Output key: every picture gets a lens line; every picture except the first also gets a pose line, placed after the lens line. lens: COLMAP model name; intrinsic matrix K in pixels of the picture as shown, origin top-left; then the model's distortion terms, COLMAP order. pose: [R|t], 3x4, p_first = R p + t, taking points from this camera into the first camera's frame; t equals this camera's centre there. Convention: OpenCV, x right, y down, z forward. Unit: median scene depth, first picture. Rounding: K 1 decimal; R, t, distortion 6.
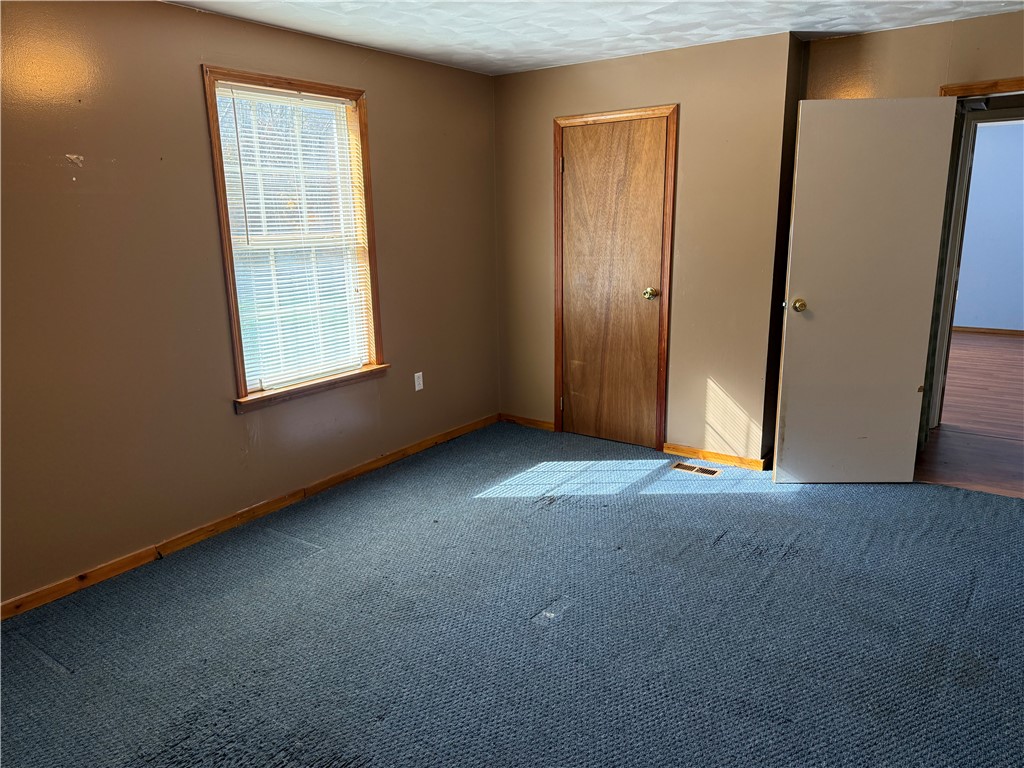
lens RADIAL K [[718.9, 0, 514.0], [0, 718.9, 386.1], [0, 0, 1]] dist [0.108035, -0.153082]
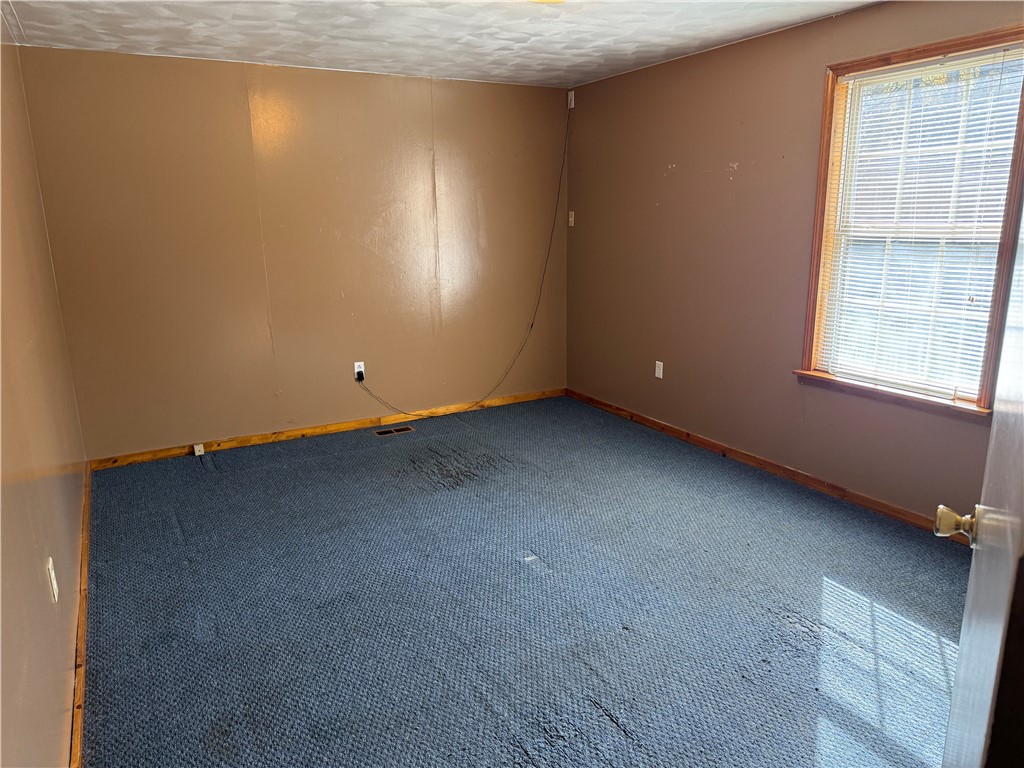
lens RADIAL K [[718.9, 0, 514.0], [0, 718.9, 386.1], [0, 0, 1]] dist [0.108035, -0.153082]
pose [[-0.421288, 0.243403, -0.873654, 0.740349], [-0.182777, 0.920760, 0.344664, -0.248853], [0.888318, 0.304887, -0.343416, 0.954433]]
